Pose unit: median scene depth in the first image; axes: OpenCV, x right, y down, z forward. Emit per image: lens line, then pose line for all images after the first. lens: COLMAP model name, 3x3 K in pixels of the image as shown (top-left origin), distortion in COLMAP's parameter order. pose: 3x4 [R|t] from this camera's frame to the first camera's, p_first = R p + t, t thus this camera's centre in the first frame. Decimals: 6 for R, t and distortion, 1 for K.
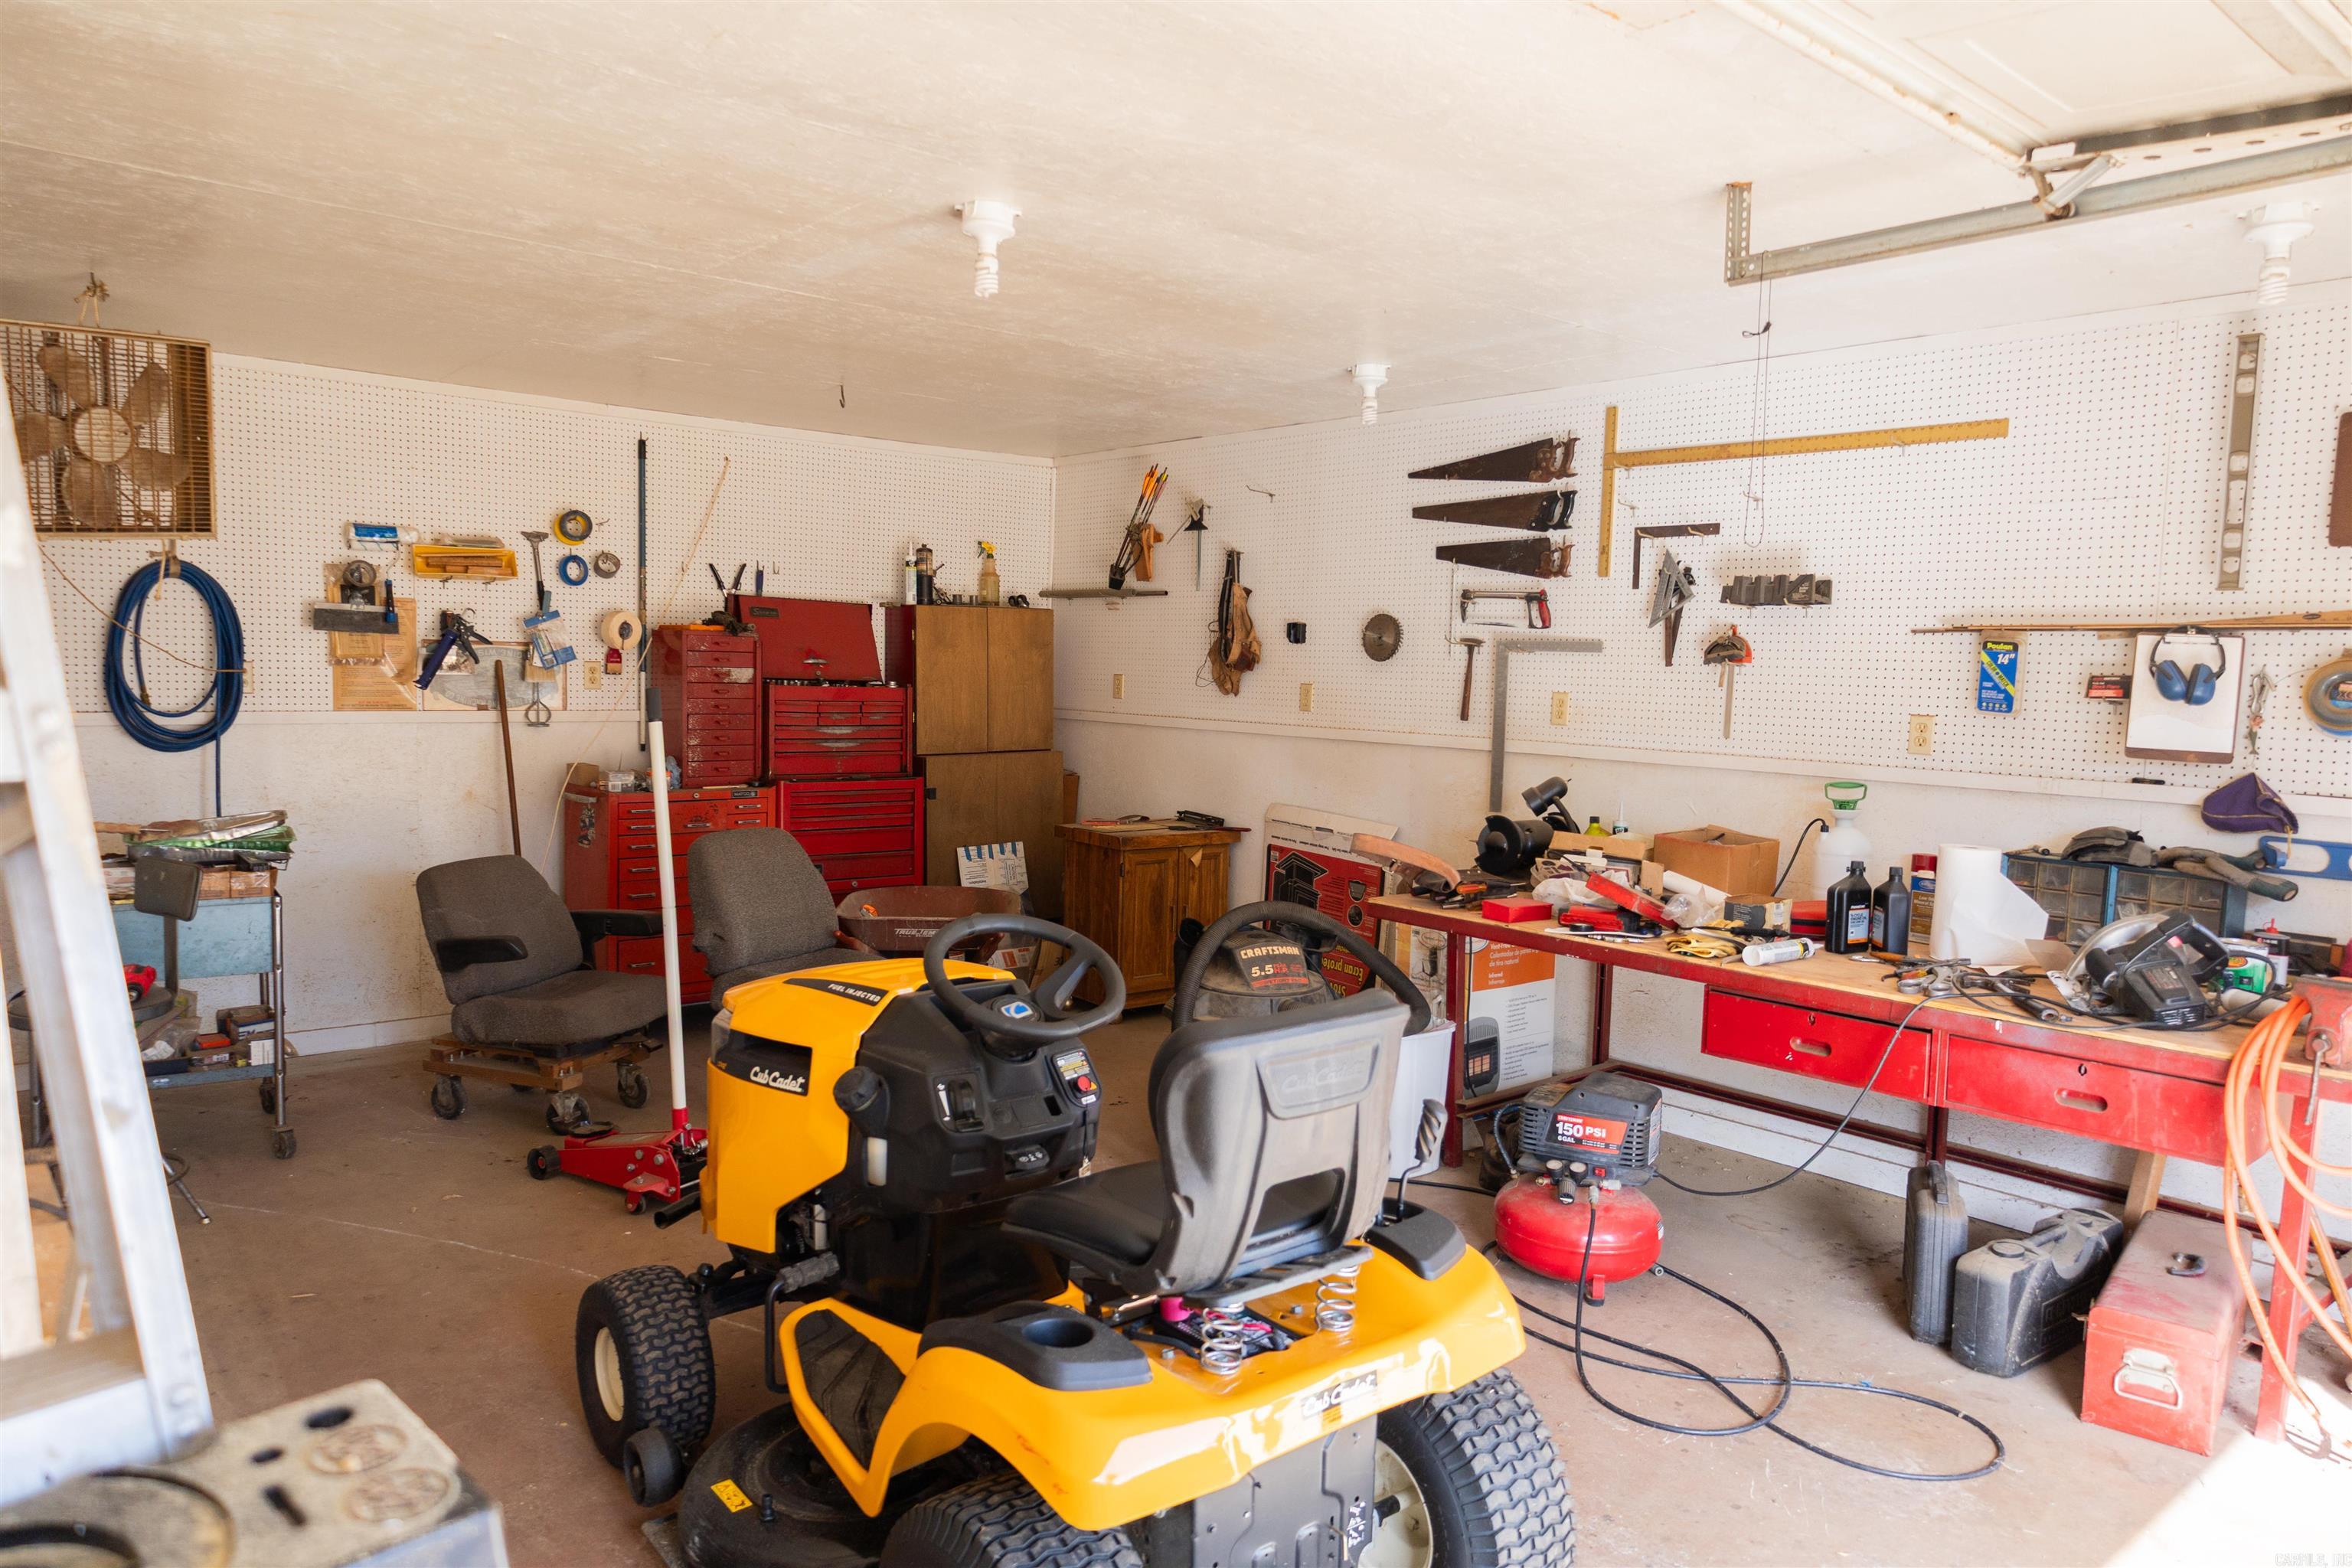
lens RADIAL K [[1509.1, 0, 1171.6], [0, 1509.1, 784.2], [0, 0, 1]] dist [-0.015817, 0.001481]
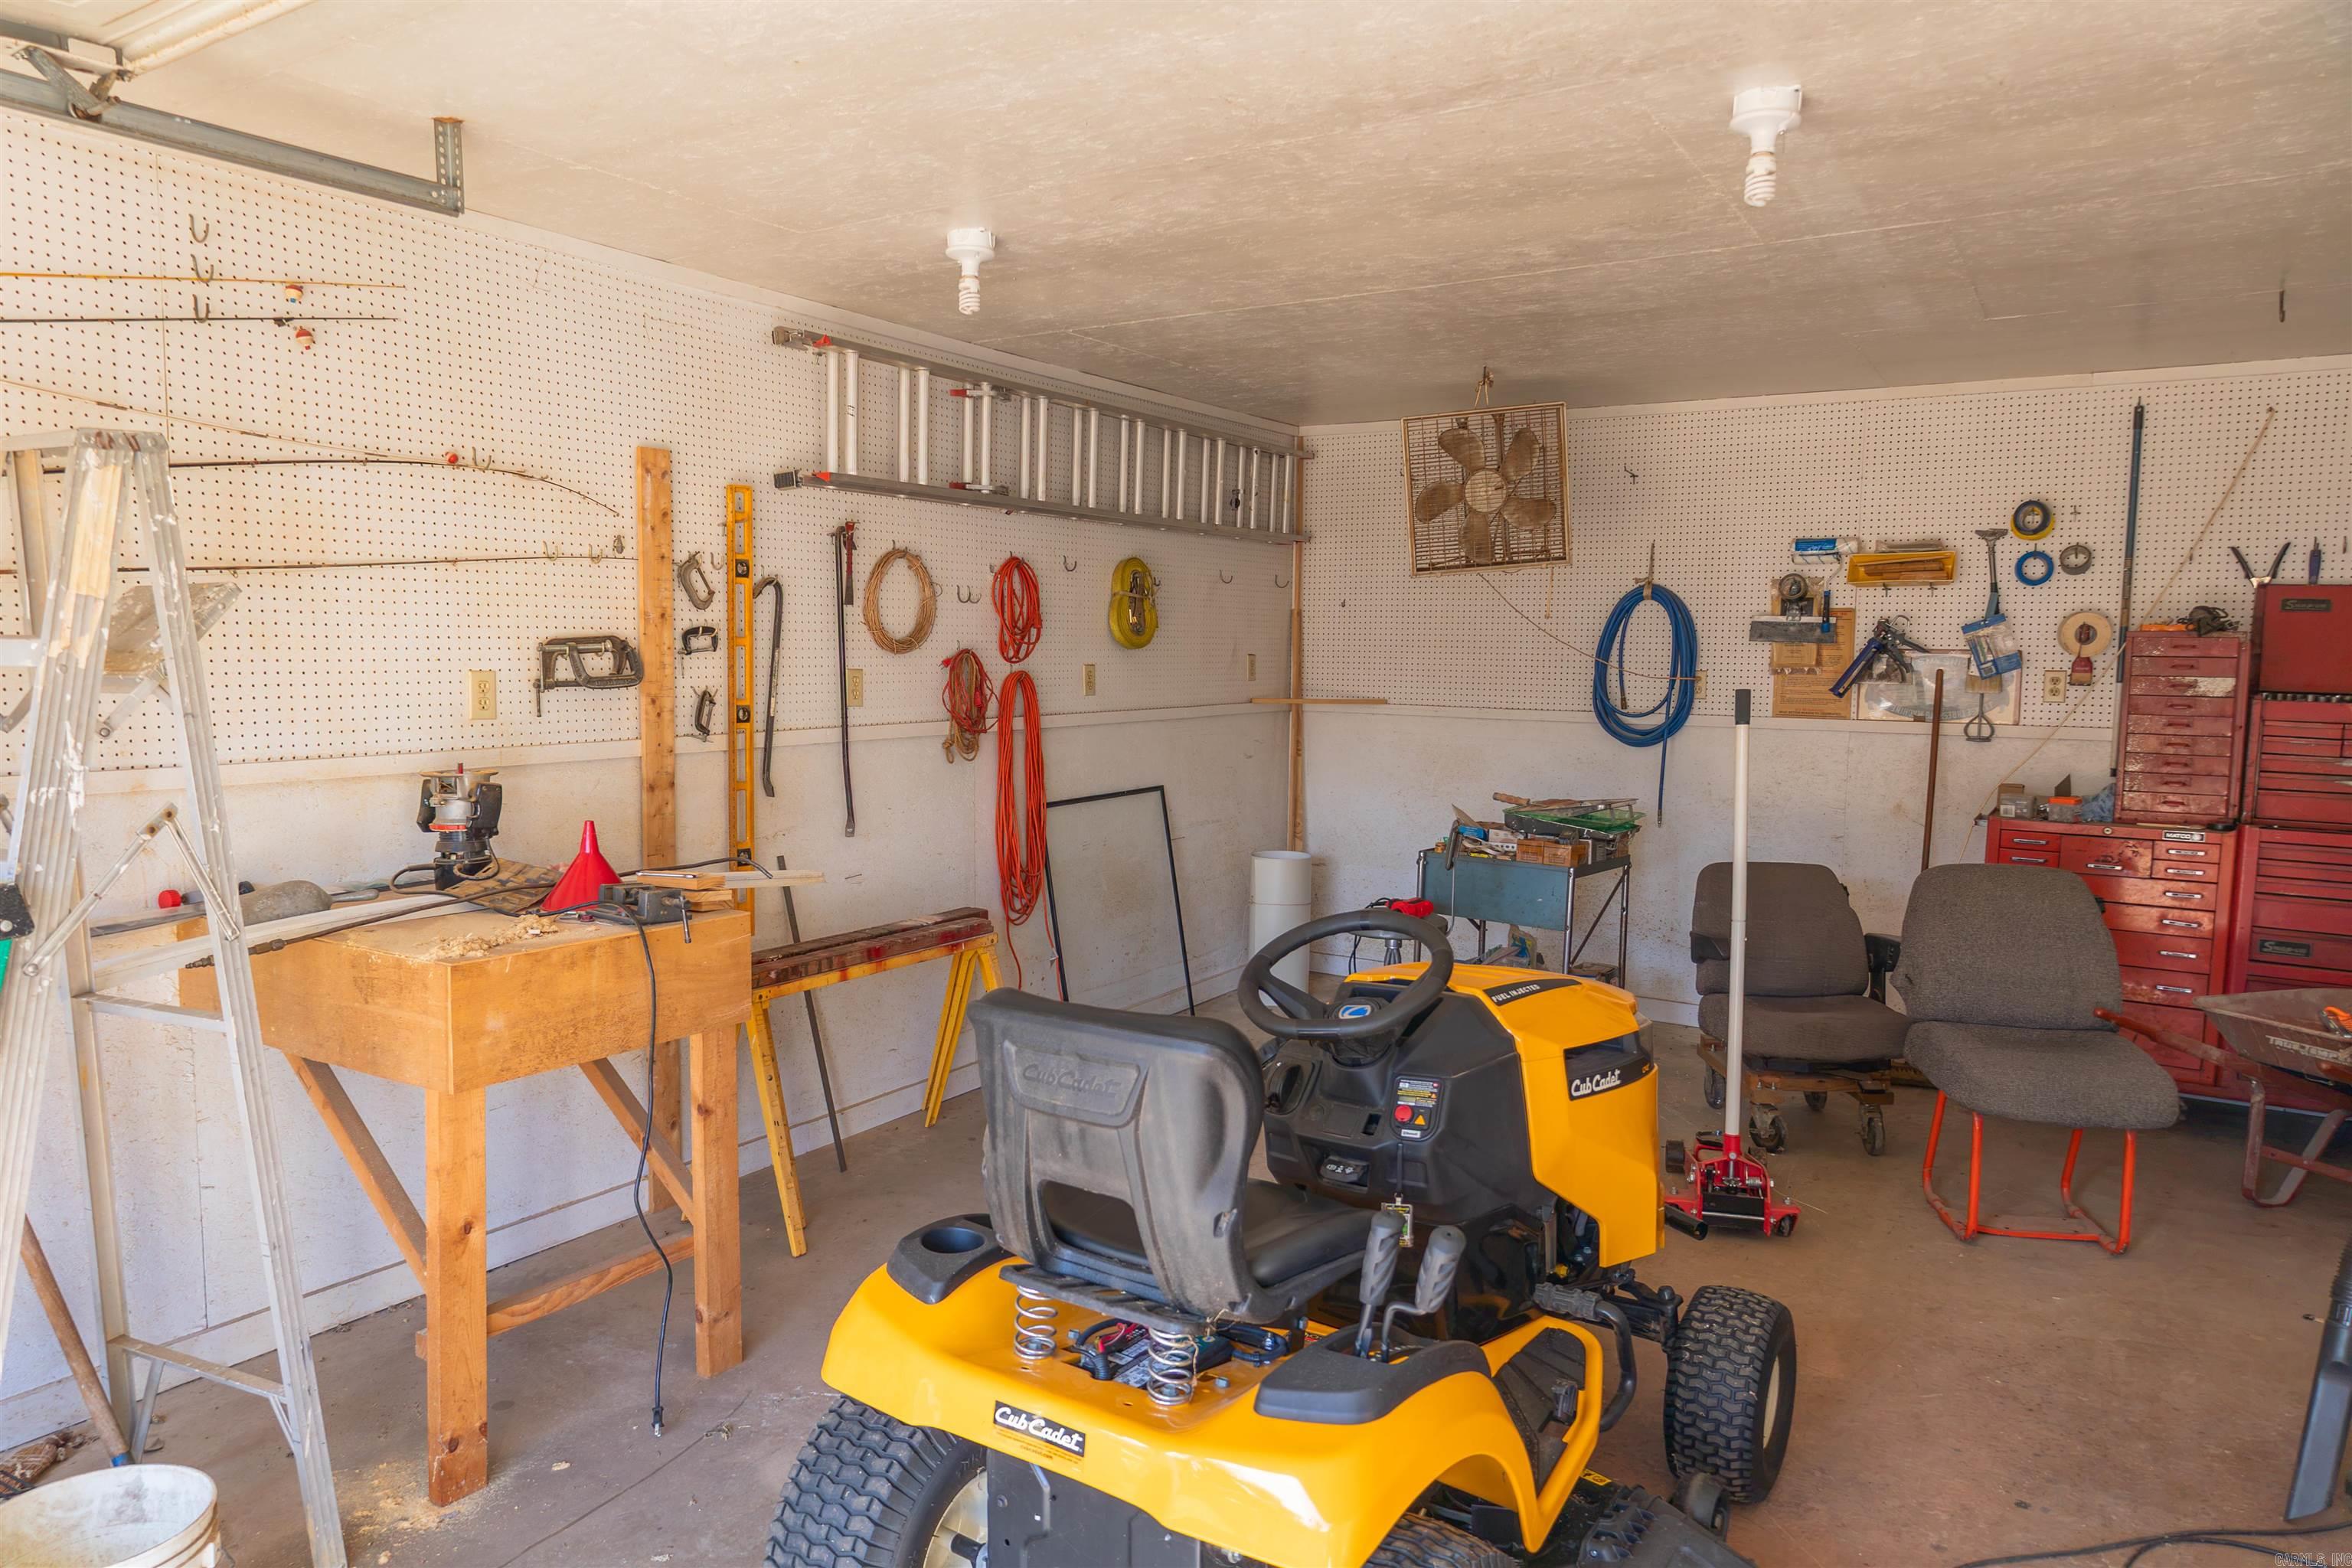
lens RADIAL K [[1509.1, 0, 1171.6], [0, 1509.1, 784.2], [0, 0, 1]] dist [-0.015817, 0.001481]
pose [[0.298012, 0.064406, -0.952387, 1.287802], [-0.077910, 0.996034, 0.042979, -0.054343], [0.951377, 0.061392, 0.301847, 1.060709]]
